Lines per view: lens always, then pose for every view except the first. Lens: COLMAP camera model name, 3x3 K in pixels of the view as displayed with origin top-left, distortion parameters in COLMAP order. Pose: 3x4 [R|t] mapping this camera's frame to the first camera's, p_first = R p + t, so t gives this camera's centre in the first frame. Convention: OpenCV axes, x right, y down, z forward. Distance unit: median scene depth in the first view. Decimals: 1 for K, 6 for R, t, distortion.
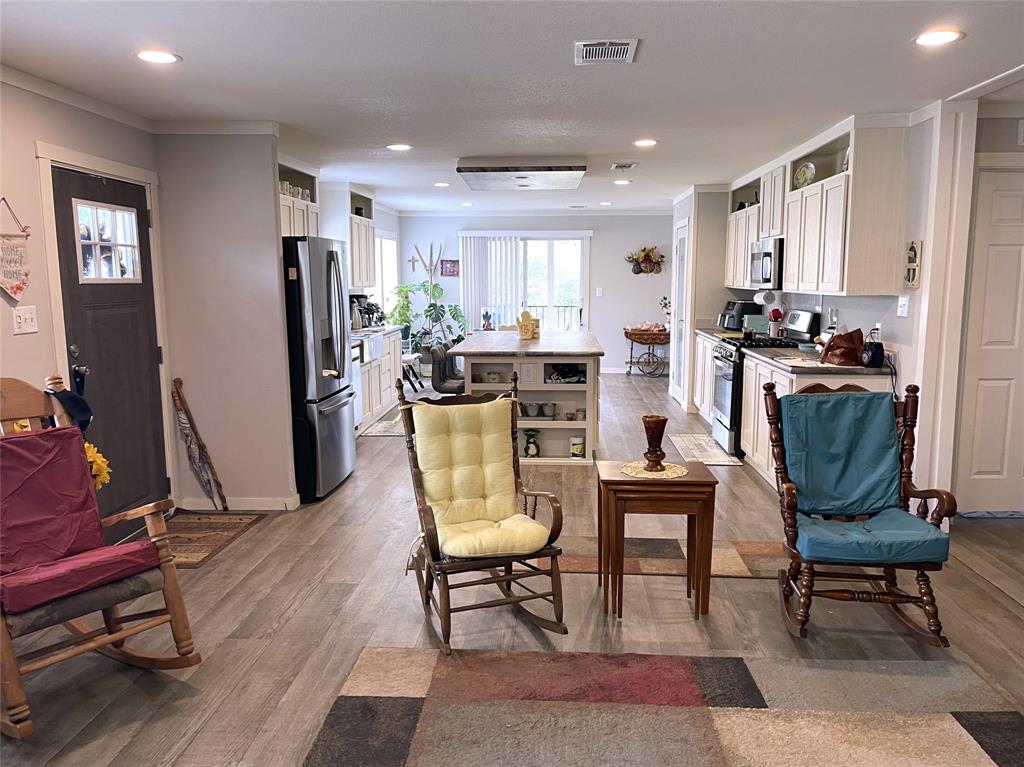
lens RADIAL K [[772.1, 0, 512.0], [0, 772.1, 383.5], [0, 0, 1]] dist [0.101652, -0.163313]
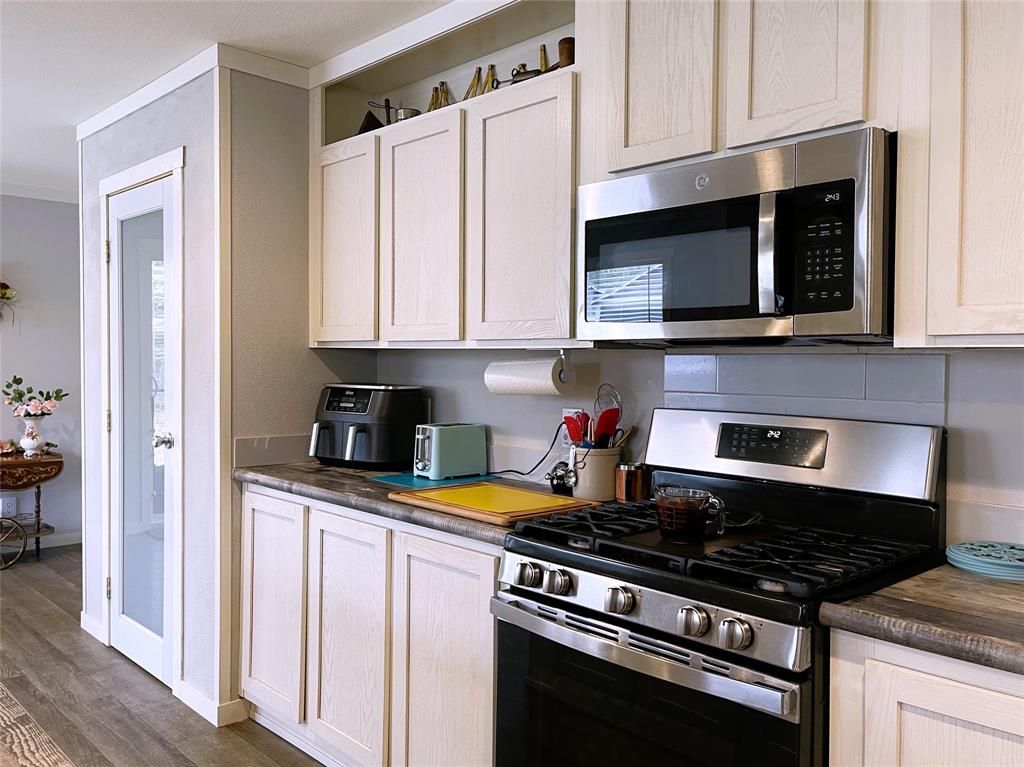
lens RADIAL K [[838.5, 0, 512.0], [0, 838.5, 383.5], [0, 0, 1]] dist [0.002336, -0.000270]
pose [[0.672925, -0.006814, 0.739679, 0.049964], [0.085998, 0.993897, -0.069081, -0.073008], [-0.734695, 0.110097, 0.669404, 0.679569]]
